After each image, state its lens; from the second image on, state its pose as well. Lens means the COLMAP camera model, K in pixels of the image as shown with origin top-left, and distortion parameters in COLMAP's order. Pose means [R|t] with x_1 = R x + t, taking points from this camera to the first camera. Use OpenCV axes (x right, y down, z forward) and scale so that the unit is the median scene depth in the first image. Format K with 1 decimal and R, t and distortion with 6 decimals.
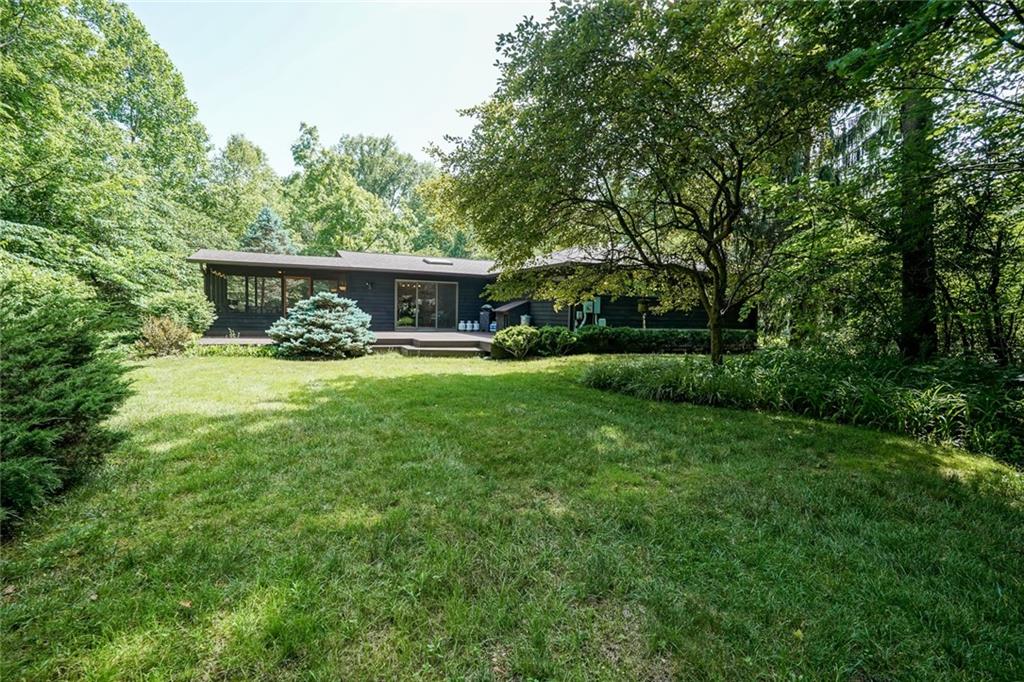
lens RADIAL K [[464.7, 0, 516.3], [0, 464.7, 345.0], [0, 0, 1]] dist [-0.005147, 0.003726]
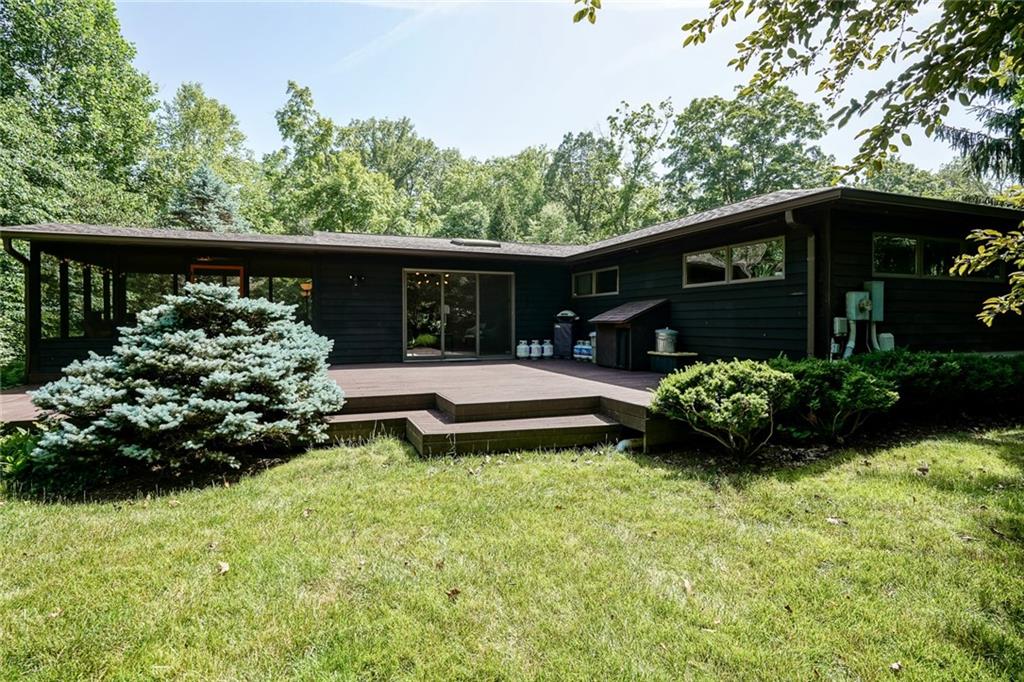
lens RADIAL K [[483.4, 0, 508.9], [0, 483.4, 332.0], [0, 0, 1]] dist [0.002683, 0.000557]
pose [[0.997310, -0.023790, -0.069332, -0.094876], [0.020227, 0.998460, -0.051655, -0.033227], [0.070454, 0.050113, 0.996255, 0.428644]]
